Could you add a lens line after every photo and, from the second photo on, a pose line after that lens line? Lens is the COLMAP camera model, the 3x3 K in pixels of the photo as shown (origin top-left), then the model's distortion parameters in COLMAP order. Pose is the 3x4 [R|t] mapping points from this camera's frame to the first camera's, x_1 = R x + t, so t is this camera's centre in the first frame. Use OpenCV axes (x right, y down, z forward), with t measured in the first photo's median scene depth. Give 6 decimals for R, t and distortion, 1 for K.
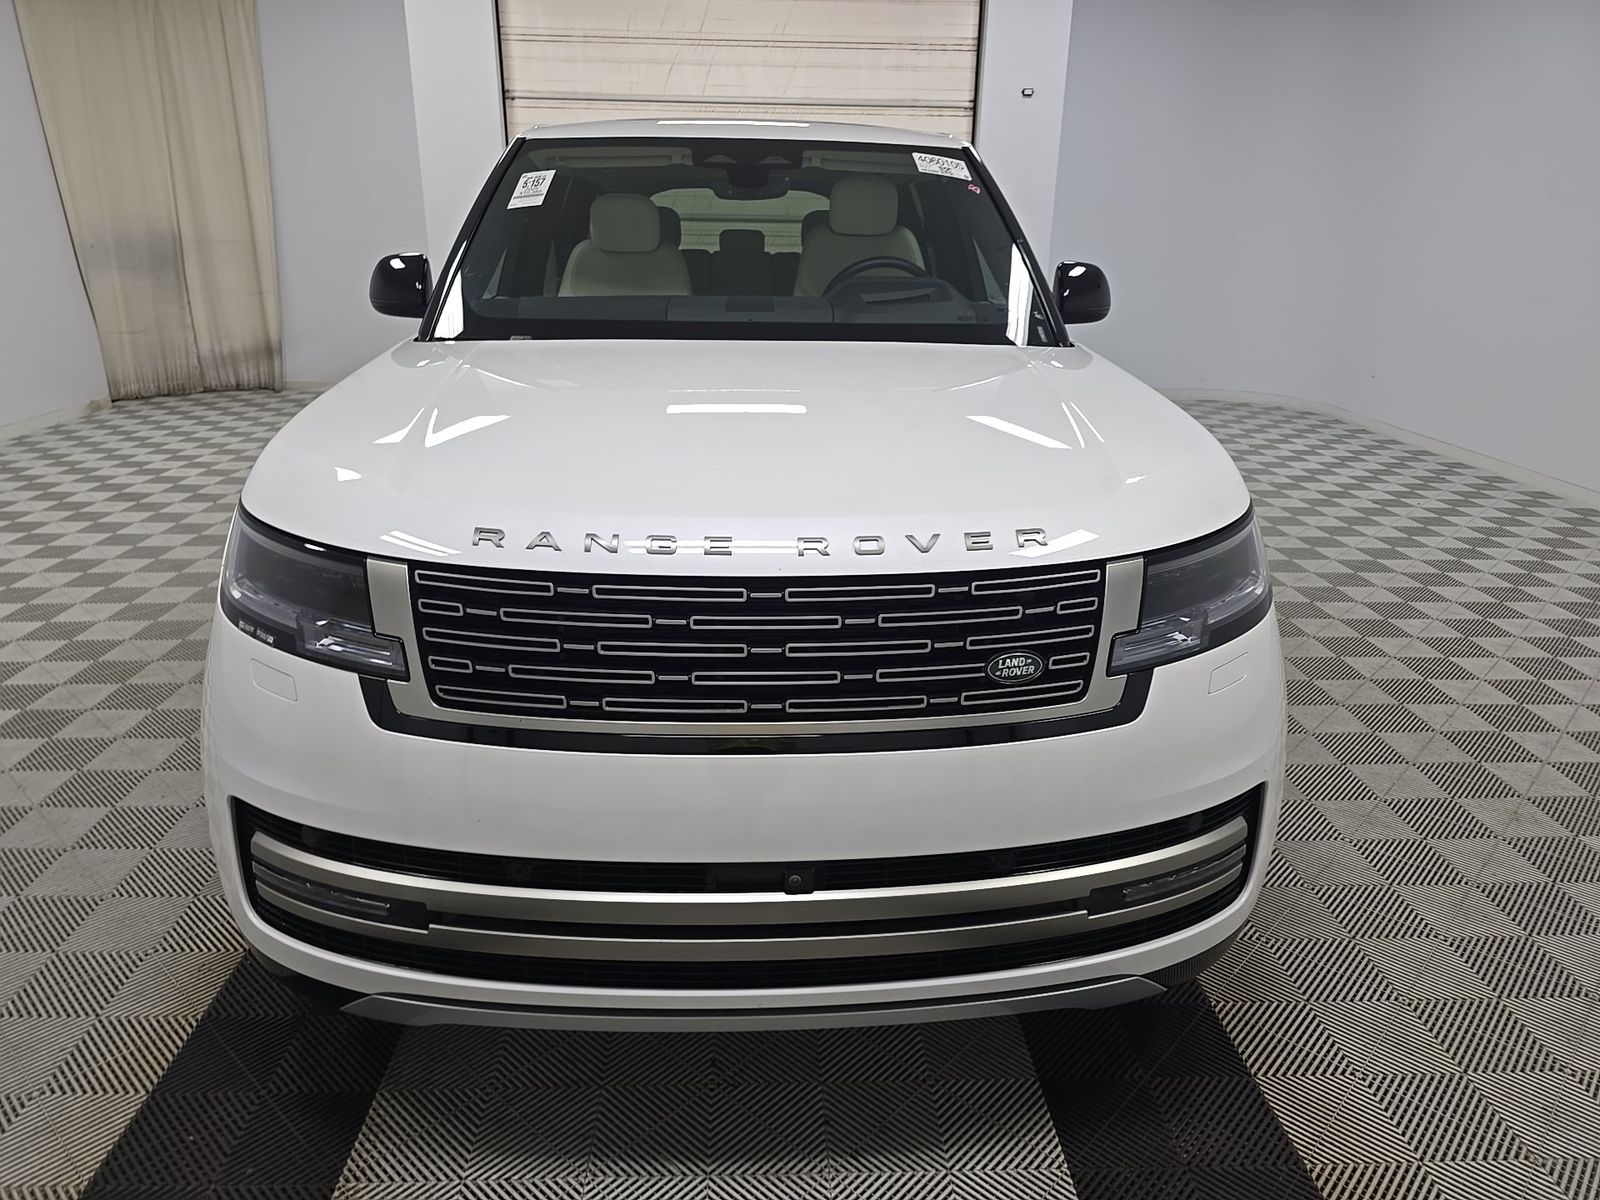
lens RADIAL K [[1081.1, 0, 800.0], [0, 1081.1, 600.0], [0, 0, 1]] dist [0.036700, -0.031224]
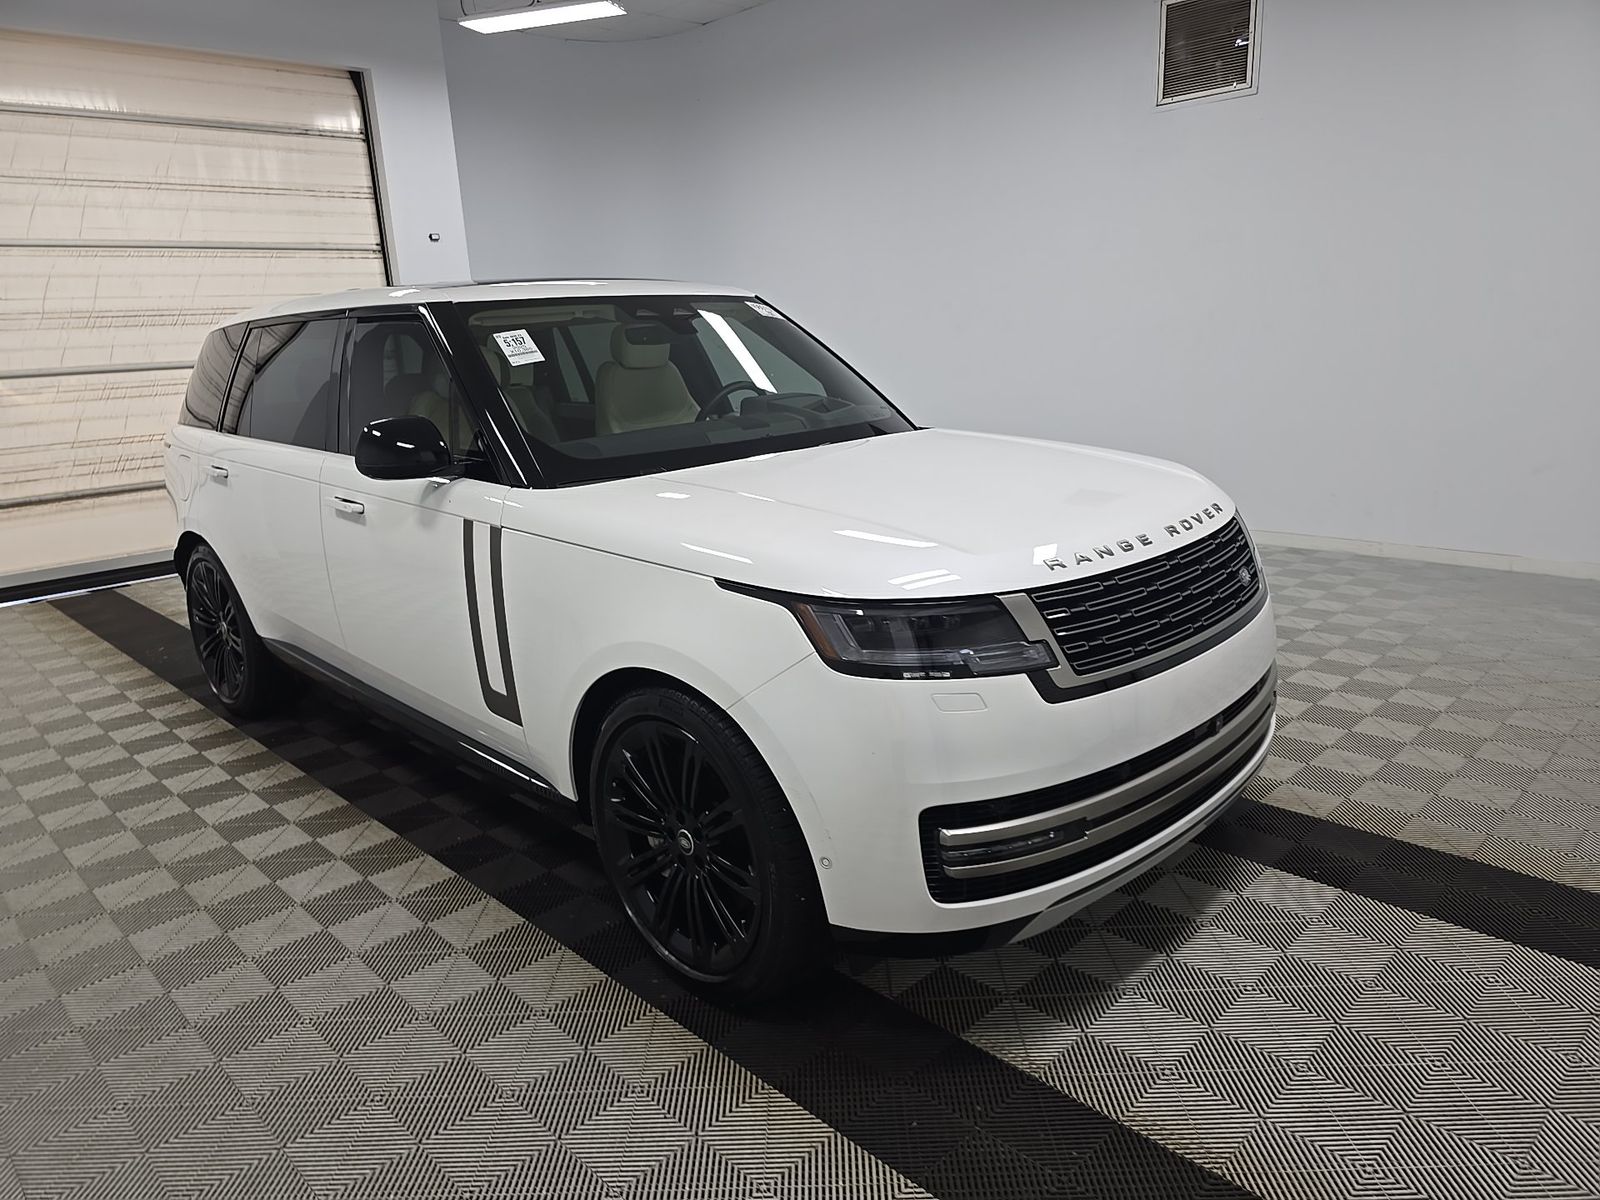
lens RADIAL K [[1065.3, 0, 800.0], [0, 1065.3, 600.0], [0, 0, 1]] dist [-0.000935, -0.004109]
pose [[0.742080, -0.213312, 0.635465, -1.431323], [0.273825, 0.961775, 0.003081, -0.104900], [-0.611831, 0.171720, 0.772124, 0.087516]]
